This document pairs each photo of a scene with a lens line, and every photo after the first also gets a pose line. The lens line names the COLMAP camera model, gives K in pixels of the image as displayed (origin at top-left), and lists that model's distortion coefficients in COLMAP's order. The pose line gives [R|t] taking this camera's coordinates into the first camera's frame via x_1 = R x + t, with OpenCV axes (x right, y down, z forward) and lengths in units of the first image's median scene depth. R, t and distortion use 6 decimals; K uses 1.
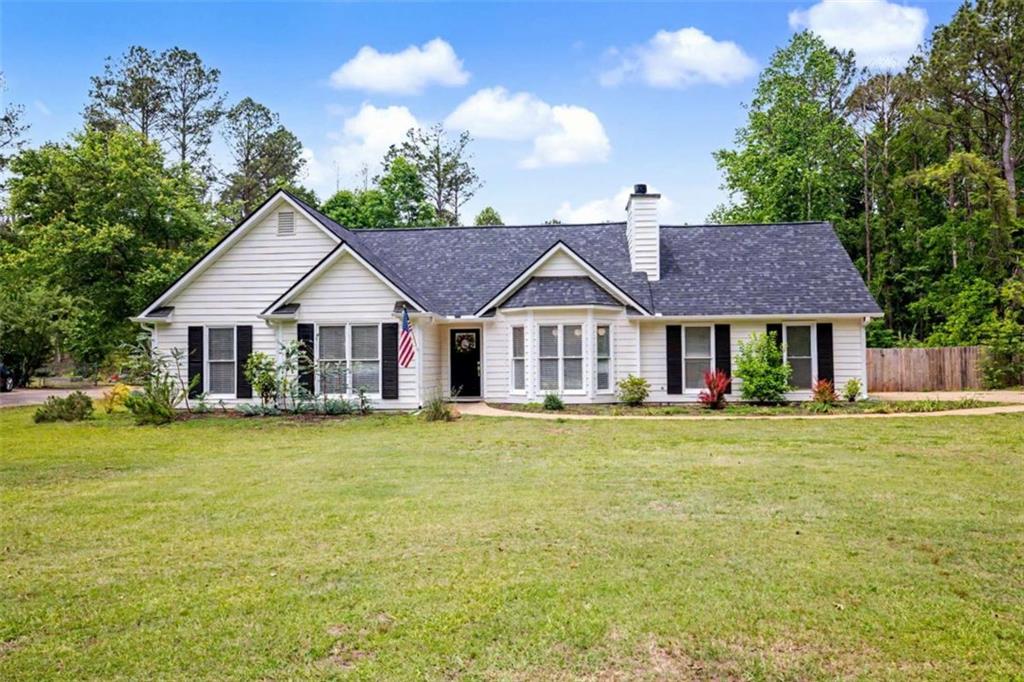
lens RADIAL K [[708.5, 0, 514.0], [0, 708.5, 333.1], [0, 0, 1]] dist [0.006164, 0.003383]
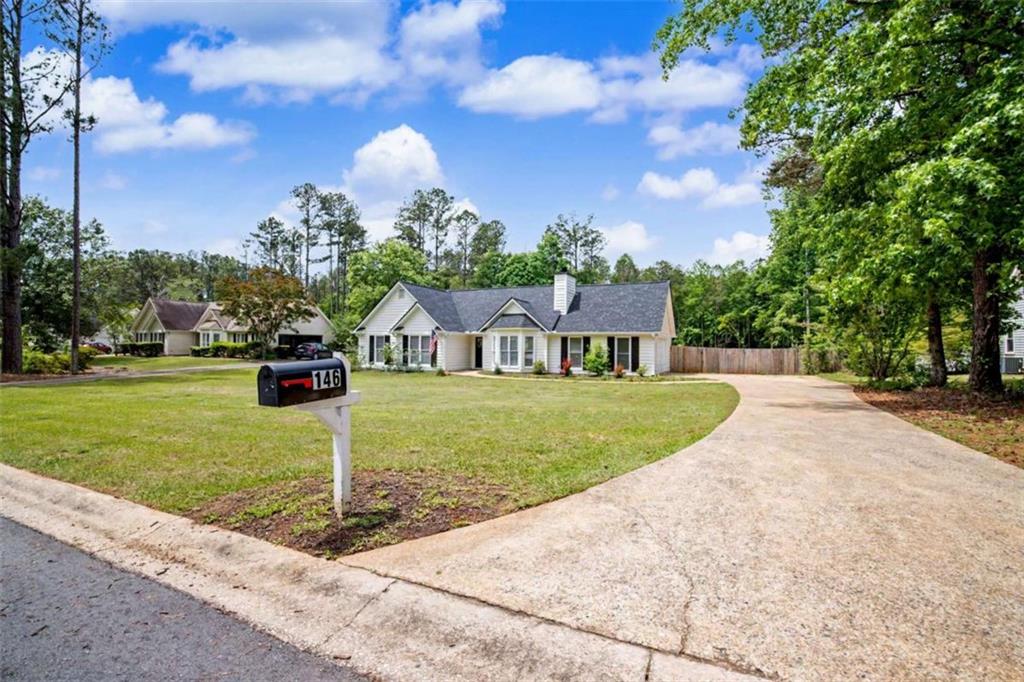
lens RADIAL K [[459.4, 0, 512.3], [0, 459.4, 325.8], [0, 0, 1]] dist [-0.020819, 0.000757]
pose [[0.931967, 0.002654, -0.362533, 0.580355], [-0.005148, 0.999969, -0.005913, -0.034960], [0.362506, 0.007377, 0.931952, -0.323031]]
